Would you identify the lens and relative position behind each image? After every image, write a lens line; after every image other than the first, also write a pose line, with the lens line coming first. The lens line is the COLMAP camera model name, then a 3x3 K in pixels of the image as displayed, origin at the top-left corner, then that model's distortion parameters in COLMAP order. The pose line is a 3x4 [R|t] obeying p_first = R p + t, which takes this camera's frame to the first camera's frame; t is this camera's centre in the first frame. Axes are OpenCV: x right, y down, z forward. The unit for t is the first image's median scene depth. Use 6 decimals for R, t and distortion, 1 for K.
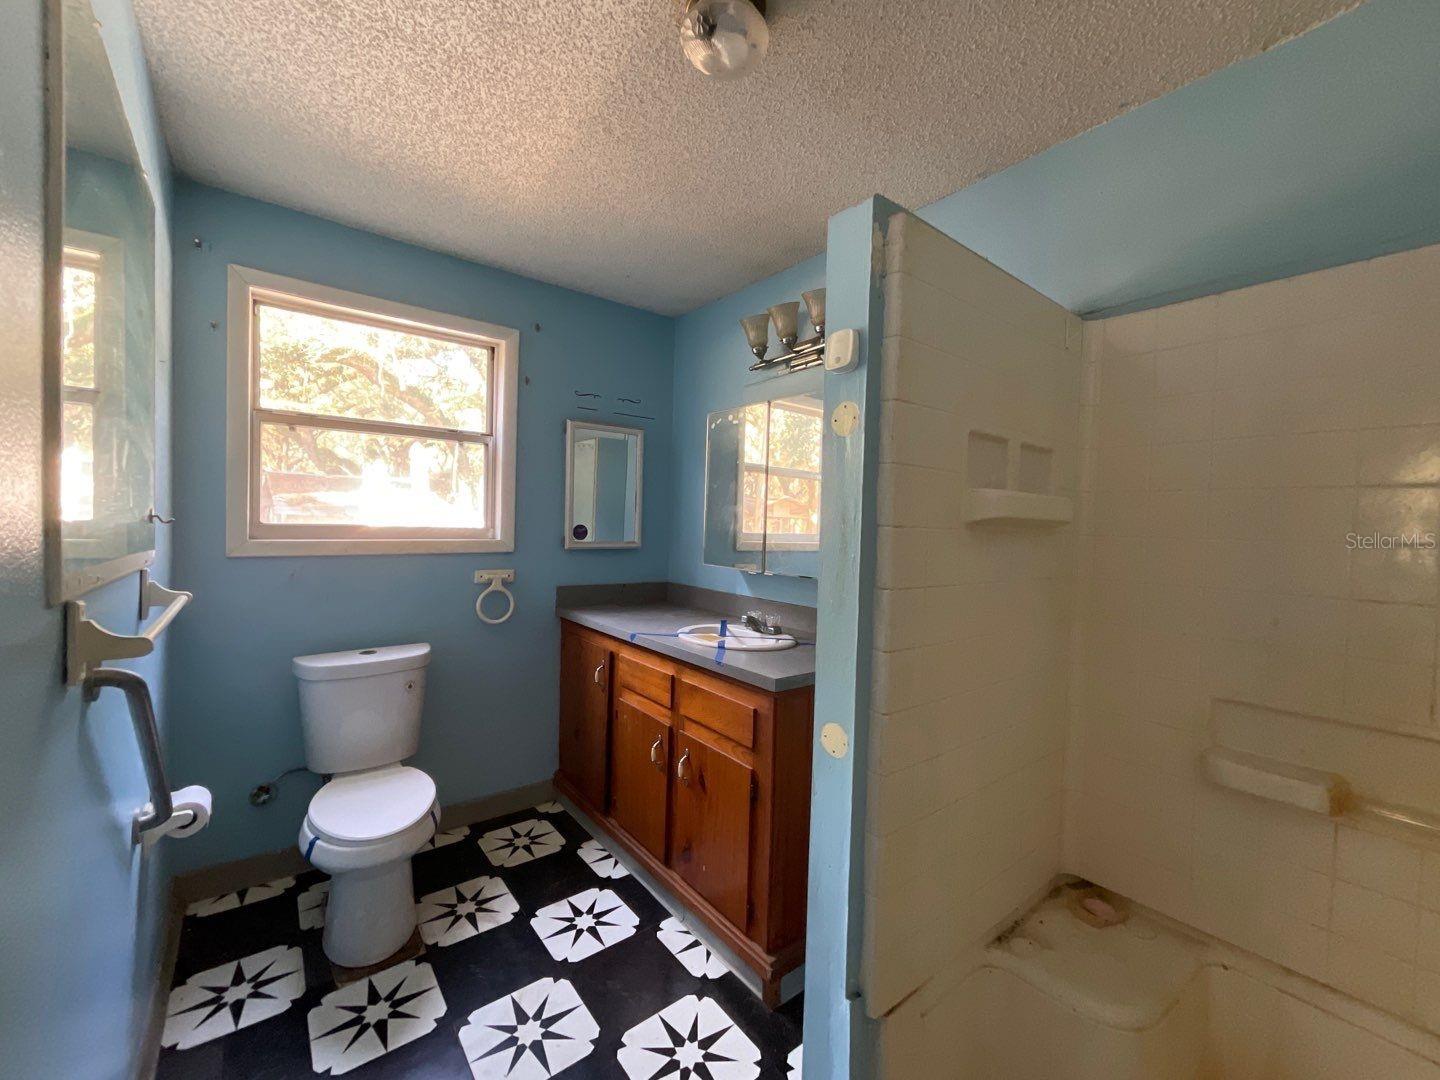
lens RADIAL K [[583.0, 0, 720.0], [0, 583.0, 540.0], [0, 0, 1]] dist [-0.000266, 0.000275]
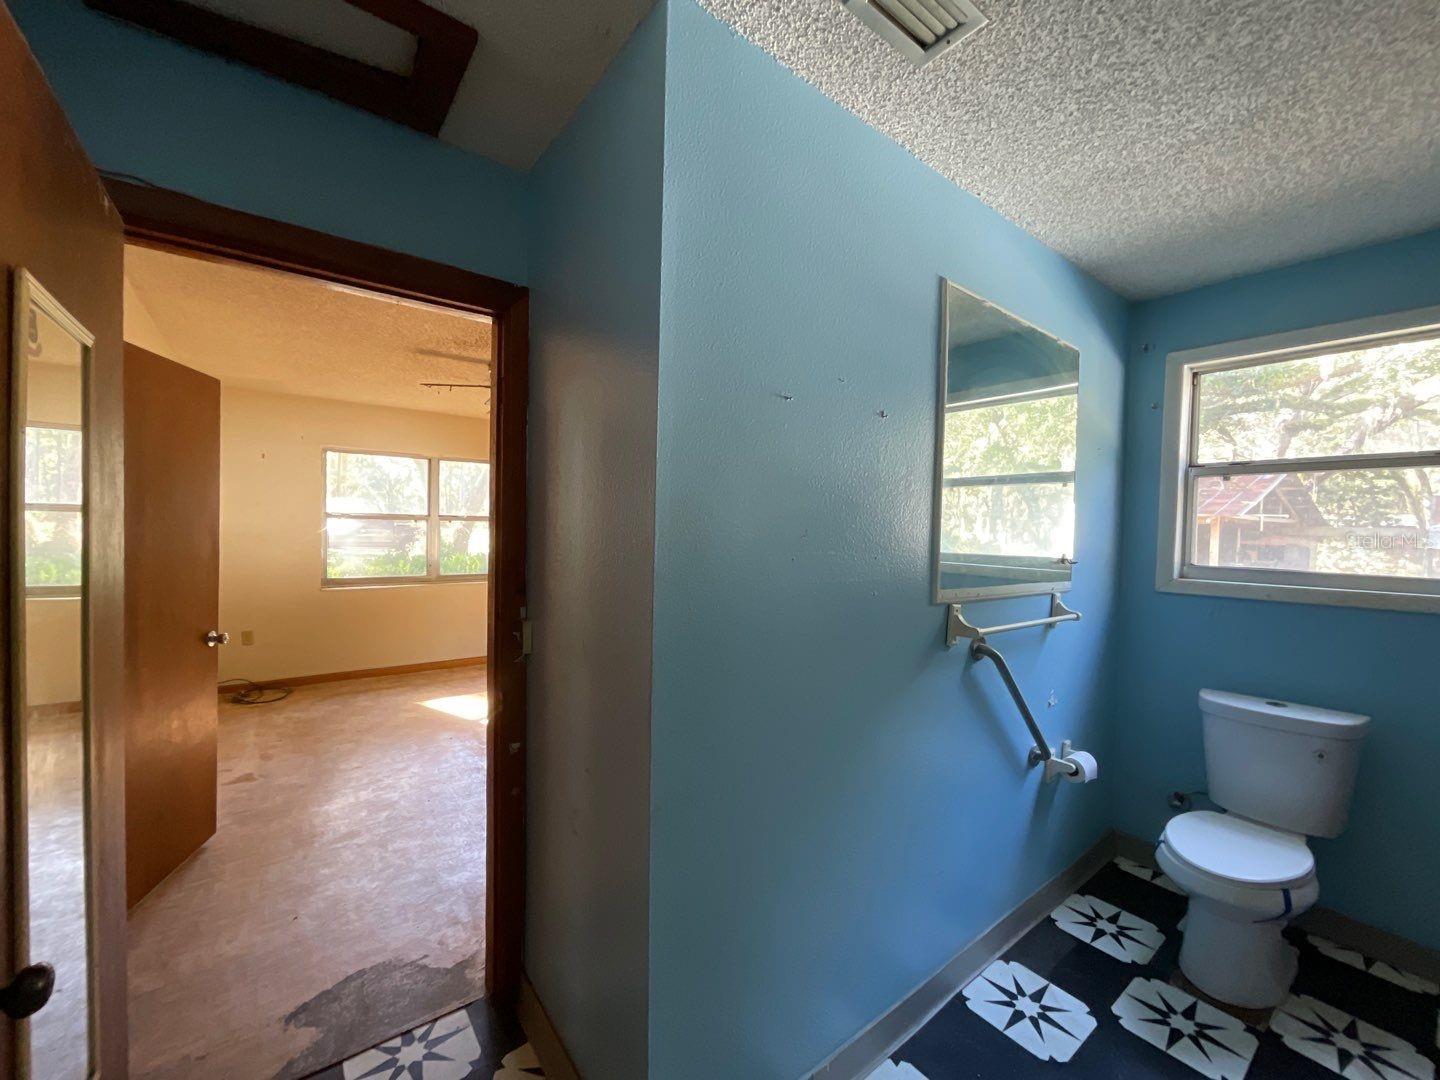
lens RADIAL K [[583.0, 0, 720.0], [0, 583.0, 540.0], [0, 0, 1]] dist [-0.000266, 0.000275]
pose [[-0.007606, -0.004264, -0.999962, 0.464615], [-0.050252, 0.998729, -0.003877, -0.034329], [0.998708, 0.050221, -0.007811, 0.102127]]
